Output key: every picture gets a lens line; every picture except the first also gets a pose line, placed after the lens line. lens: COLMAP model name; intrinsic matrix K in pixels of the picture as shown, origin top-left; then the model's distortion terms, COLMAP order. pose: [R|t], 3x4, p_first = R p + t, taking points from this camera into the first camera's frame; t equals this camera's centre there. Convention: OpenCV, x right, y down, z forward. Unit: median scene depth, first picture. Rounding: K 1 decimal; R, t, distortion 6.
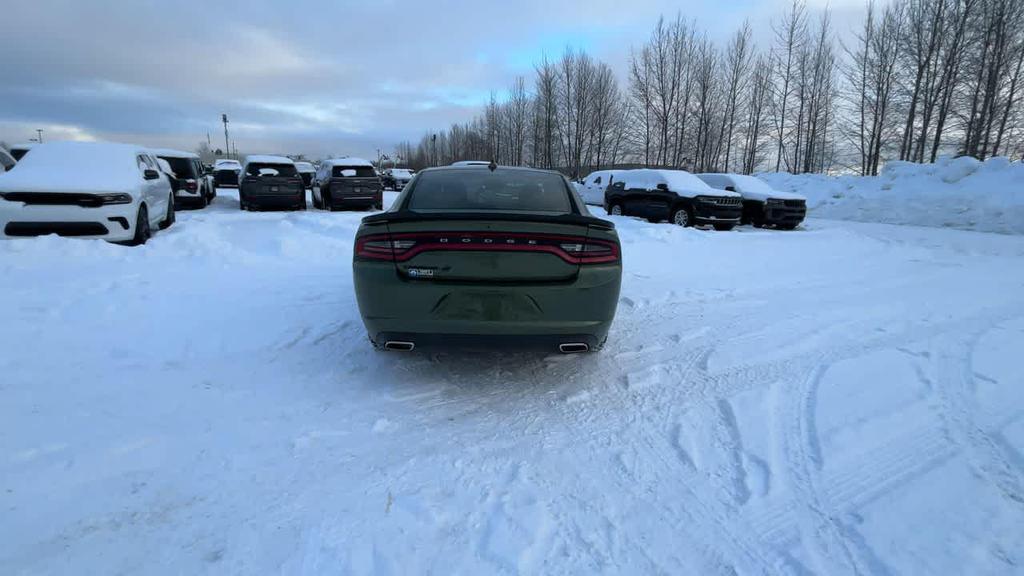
lens RADIAL K [[473.5, 0, 509.9], [0, 473.5, 287.0], [0, 0, 1]] dist [0.000567, -0.001121]
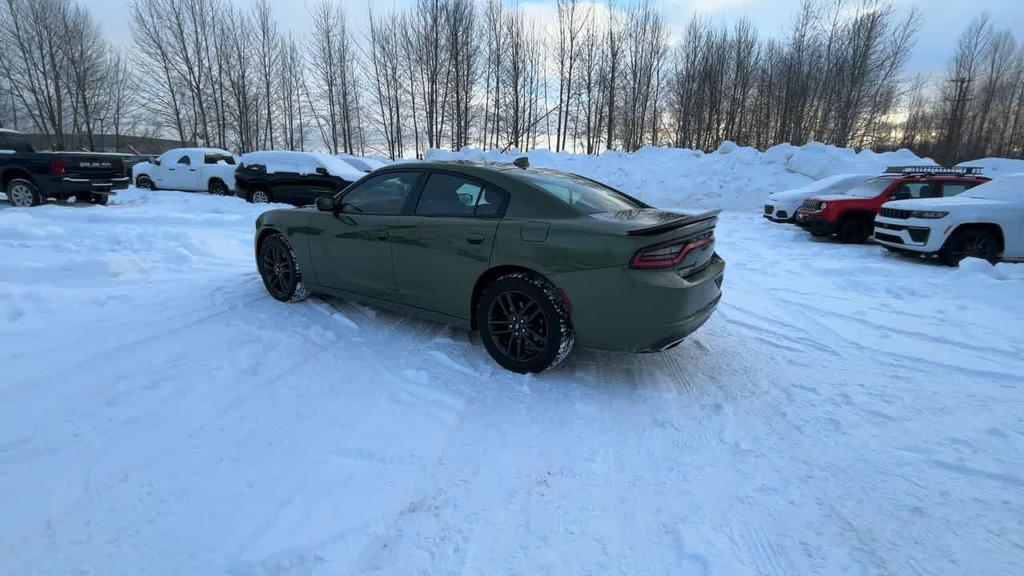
lens RADIAL K [[473.5, 0, 509.9], [0, 473.5, 287.0], [0, 0, 1]] dist [0.000567, -0.001121]
pose [[0.591766, -0.195254, 0.782106, -0.242075], [0.159547, 0.979398, 0.123790, -0.036999], [-0.790163, 0.051528, 0.610726, 0.115875]]
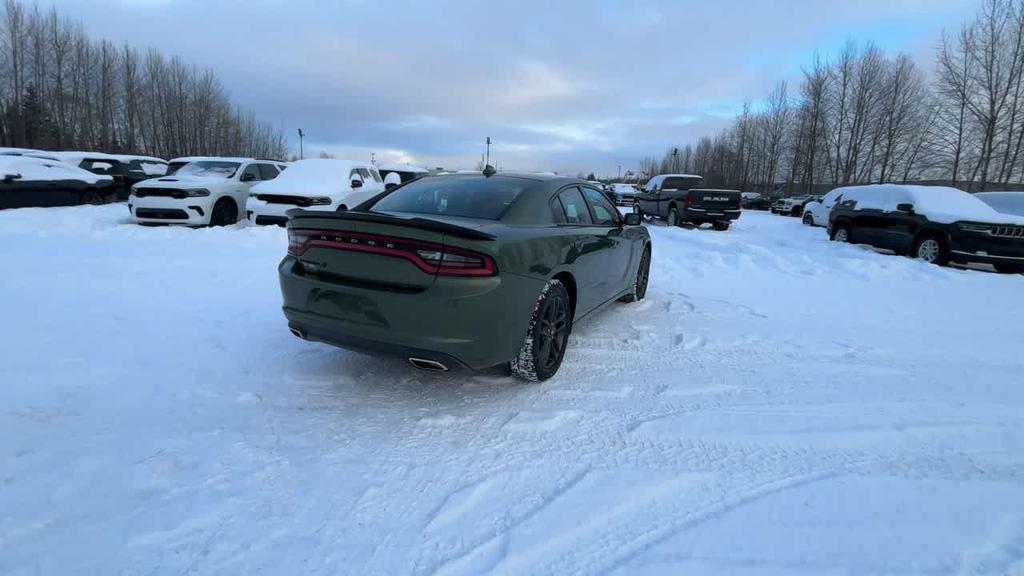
lens RADIAL K [[473.5, 0, 509.9], [0, 473.5, 287.0], [0, 0, 1]] dist [0.000567, -0.001121]
pose [[0.877072, 0.110343, -0.467513, 0.131159], [-0.125065, 0.992148, -0.000458, -0.007515], [0.463792, 0.058871, 0.883986, 0.048993]]
